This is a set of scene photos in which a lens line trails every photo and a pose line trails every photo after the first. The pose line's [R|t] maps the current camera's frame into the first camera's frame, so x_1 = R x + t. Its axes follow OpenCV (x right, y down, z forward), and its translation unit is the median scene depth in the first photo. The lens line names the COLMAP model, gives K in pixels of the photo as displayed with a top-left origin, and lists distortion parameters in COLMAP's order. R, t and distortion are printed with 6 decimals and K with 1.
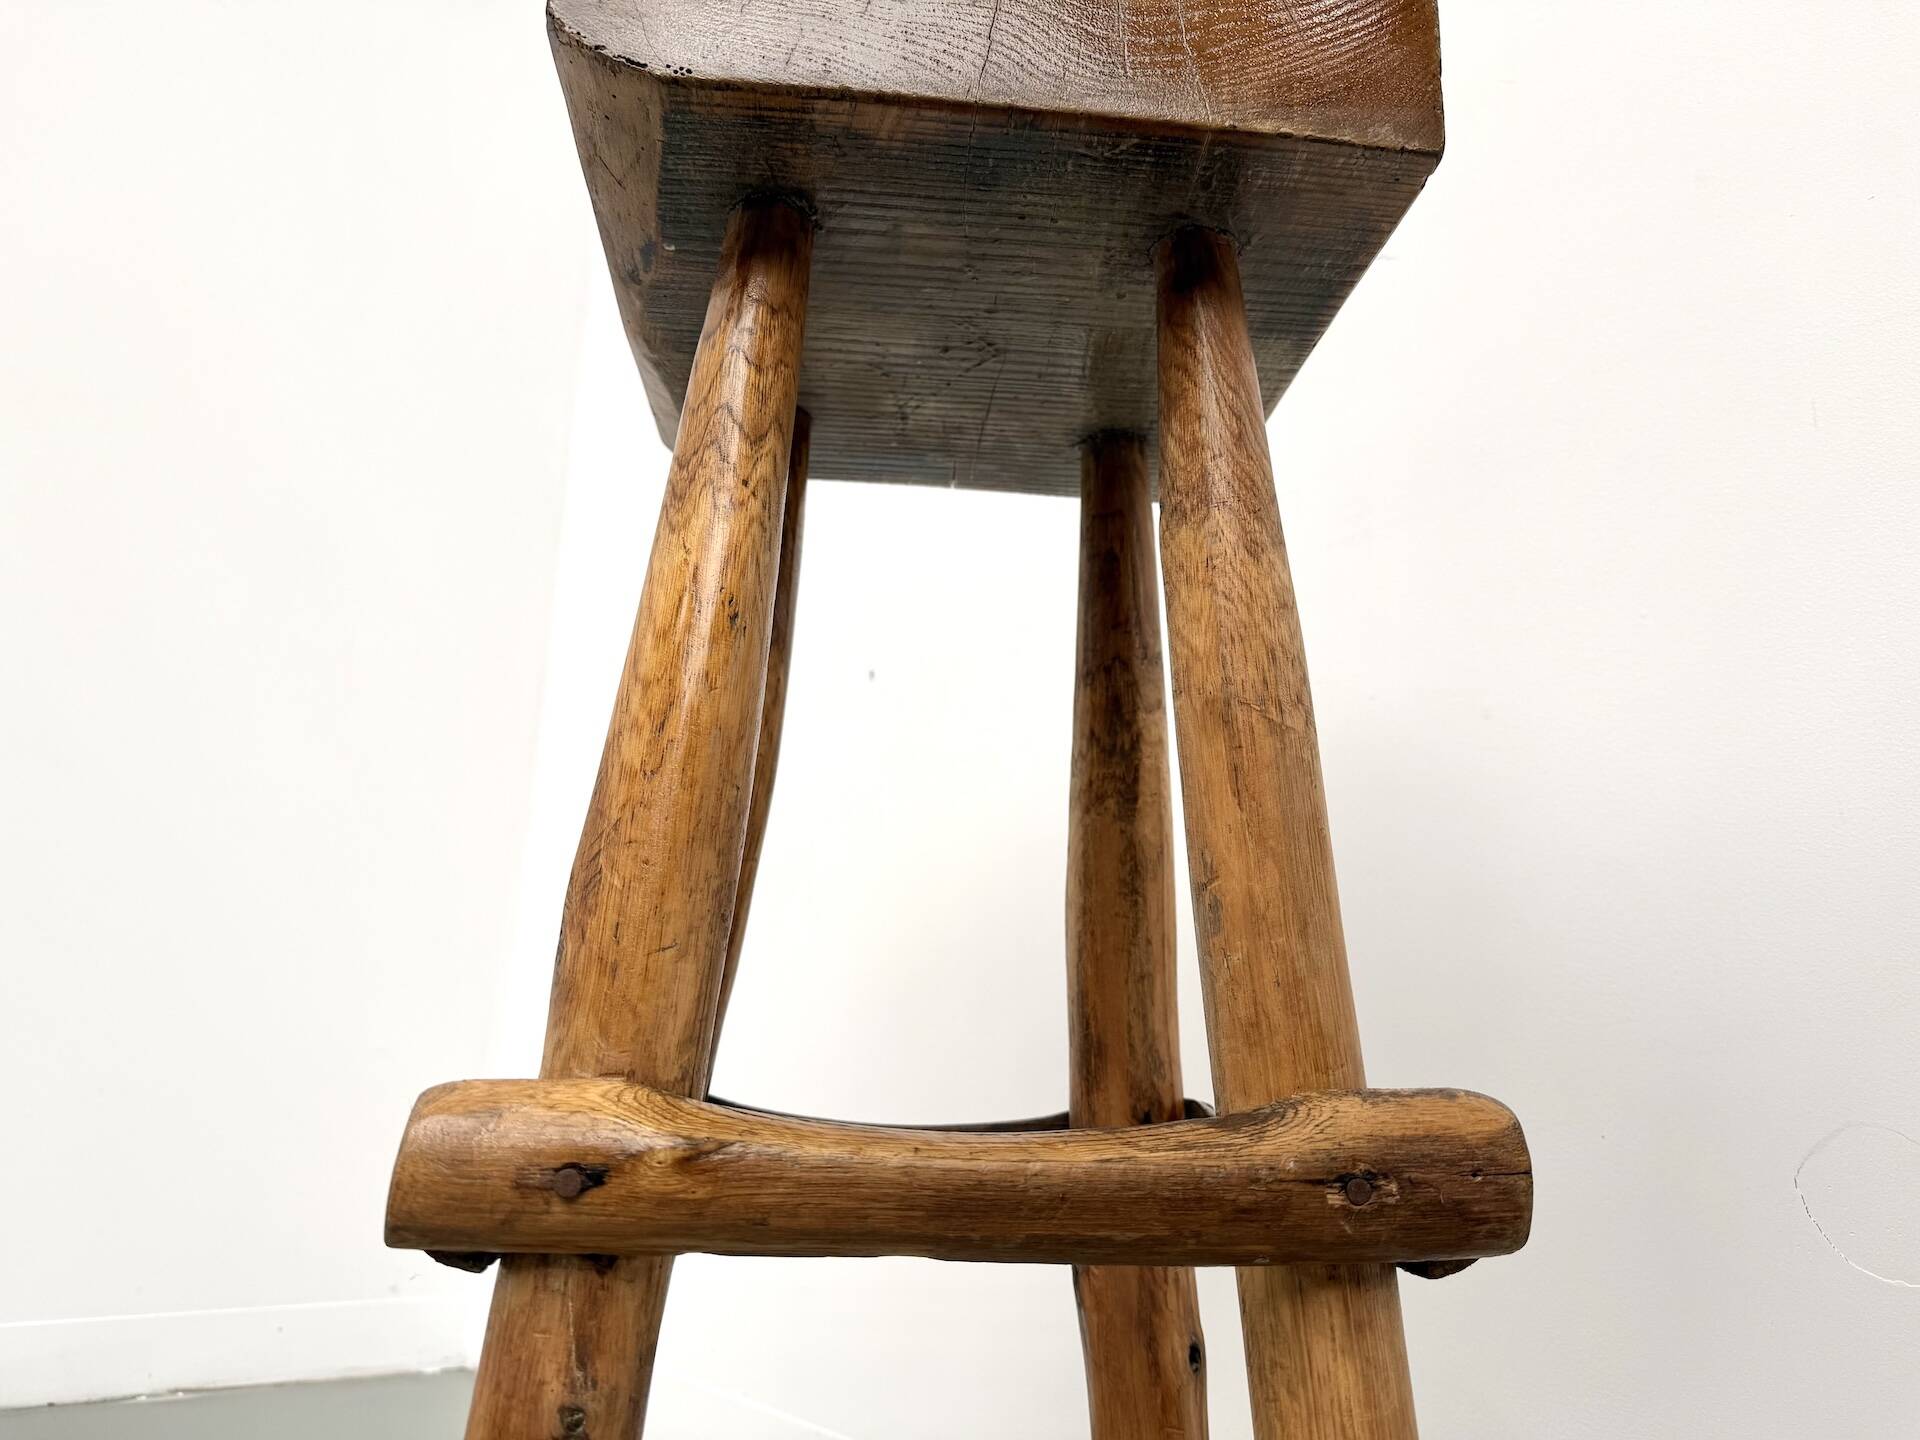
lens RADIAL K [[1356.7, 0, 956.9], [0, 1356.7, 723.6], [0, 0, 1]] dist [0.180901, -0.418931]
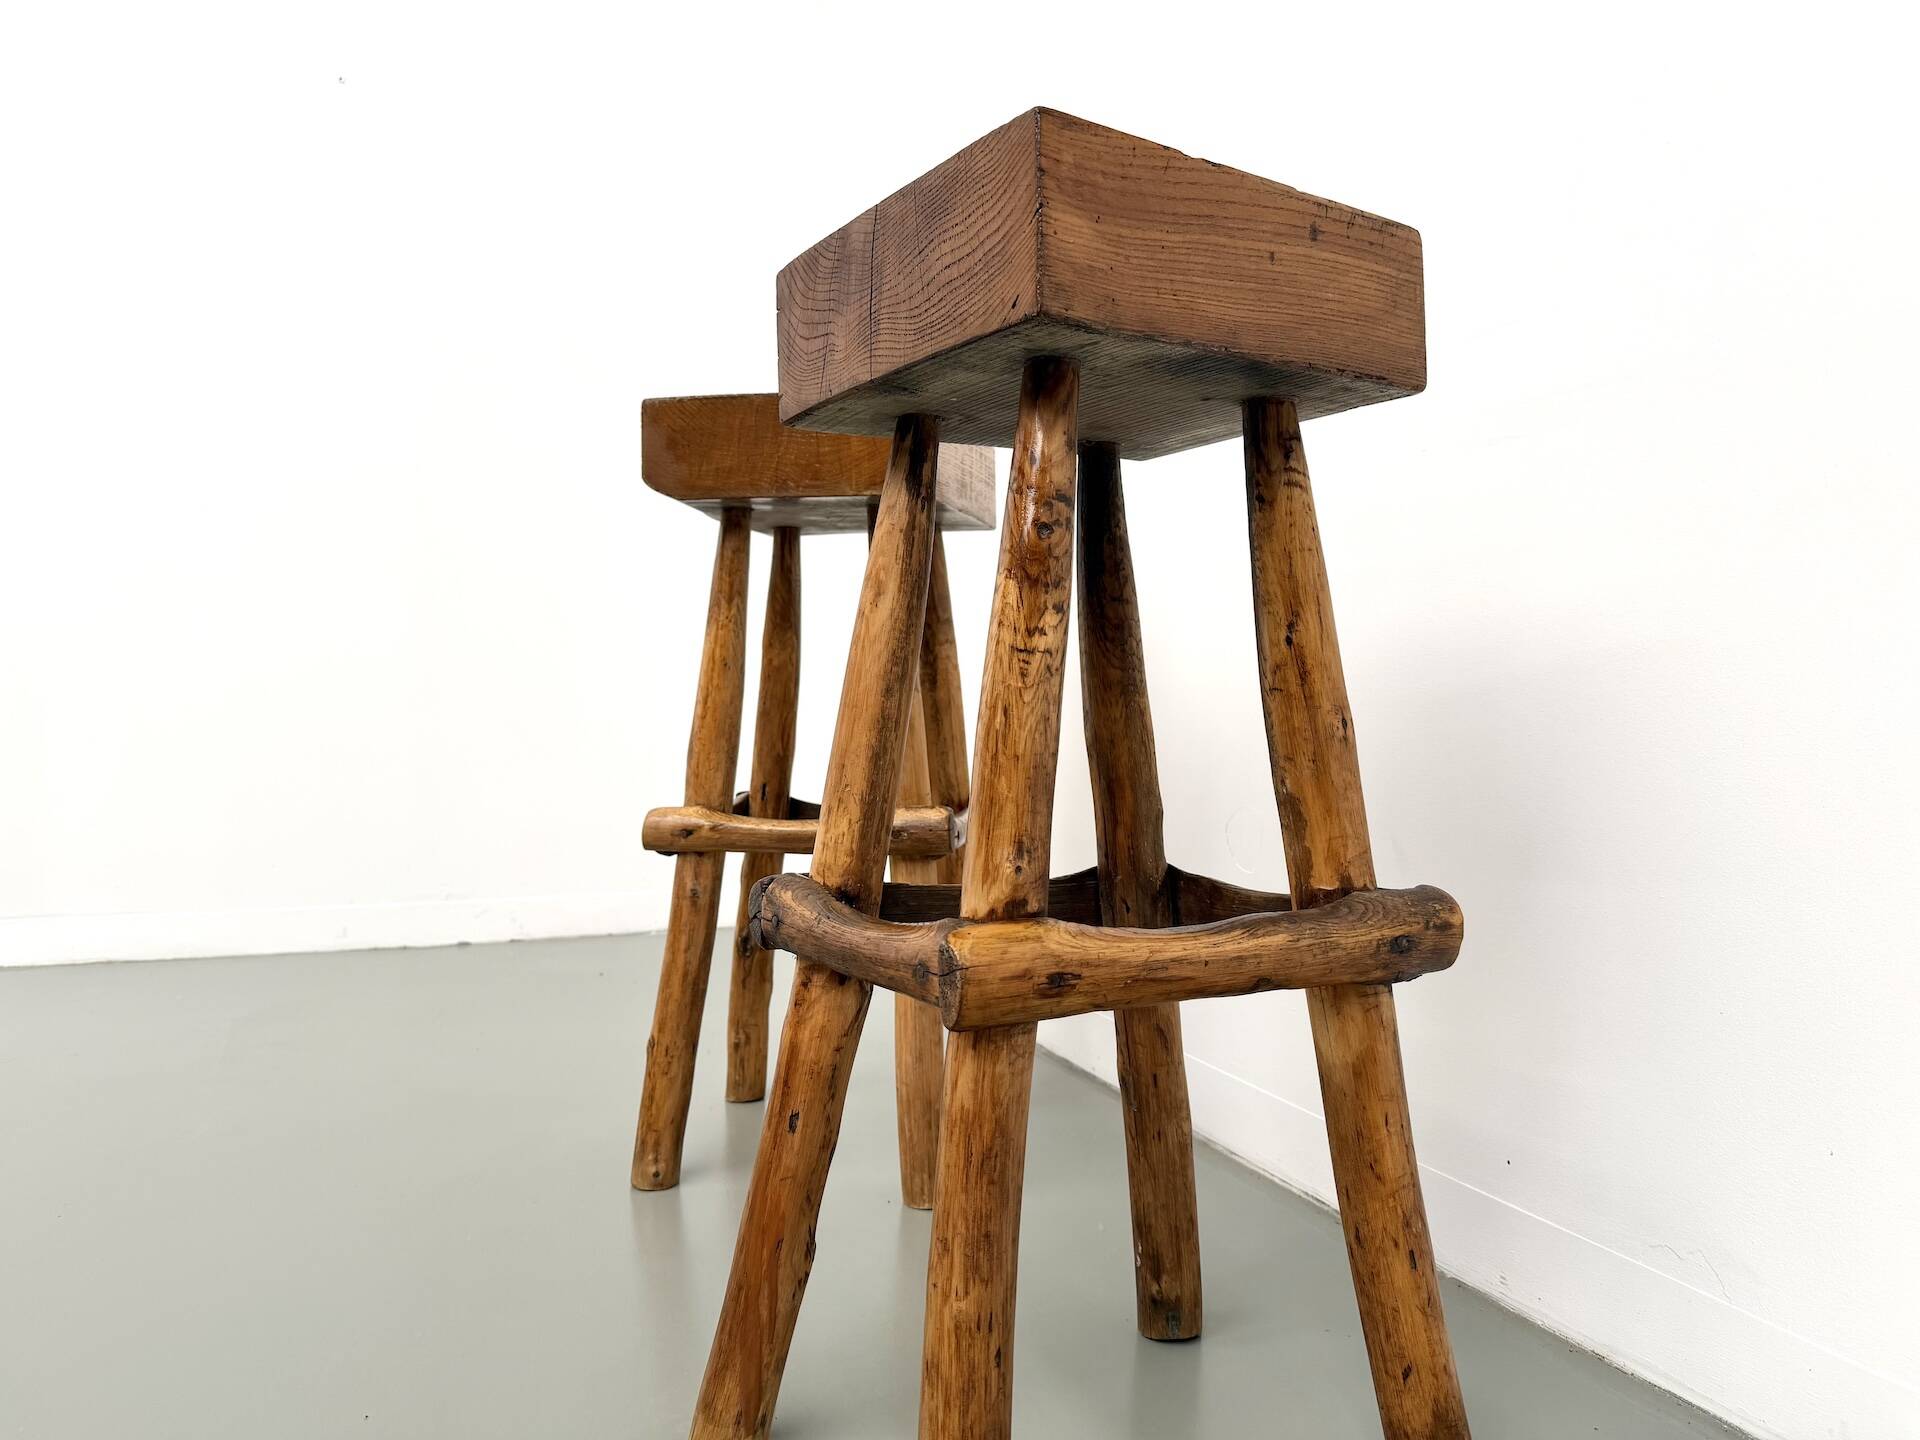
lens RADIAL K [[1346.6, 0, 959.9], [0, 1346.6, 729.9], [0, 0, 1]] dist [0.178067, -0.406095]
pose [[0.950225, -0.021733, -0.310807, 1.446610], [0.100483, 0.965637, 0.239682, -0.687755], [0.294918, -0.258983, 0.919756, -1.927402]]
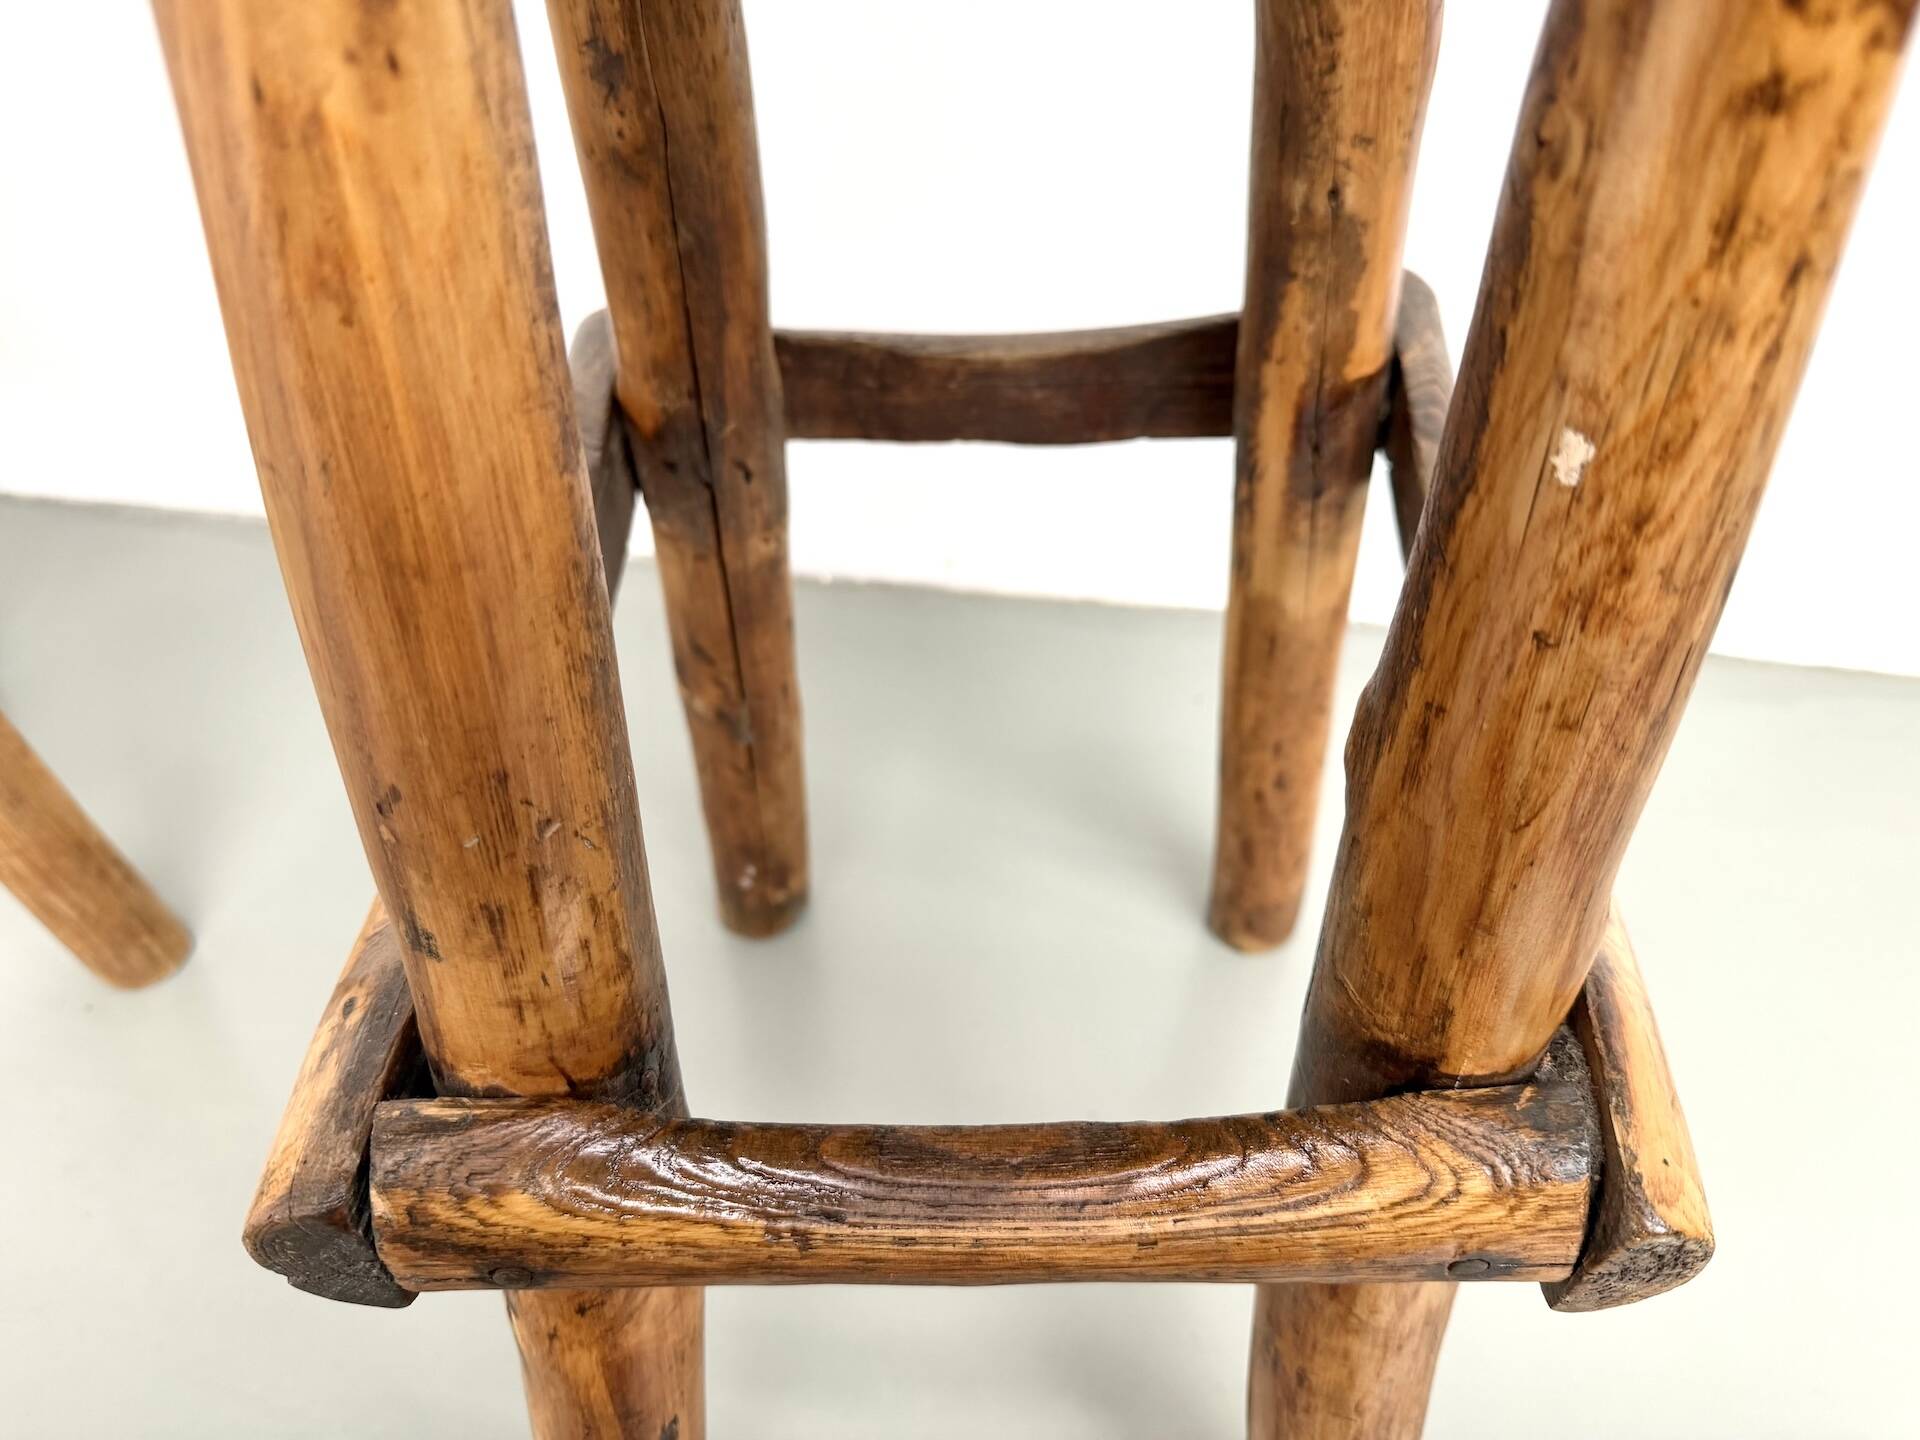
lens RADIAL K [[1399.8, 0, 950.6], [0, 1399.8, 731.0], [0, 0, 1]] dist [0.004185, -0.054854]
pose [[0.755765, -0.500880, 0.421828, 0.490896], [-0.130414, 0.516137, 0.846519, -0.636224], [-0.641726, -0.694782, 0.324756, -0.269755]]
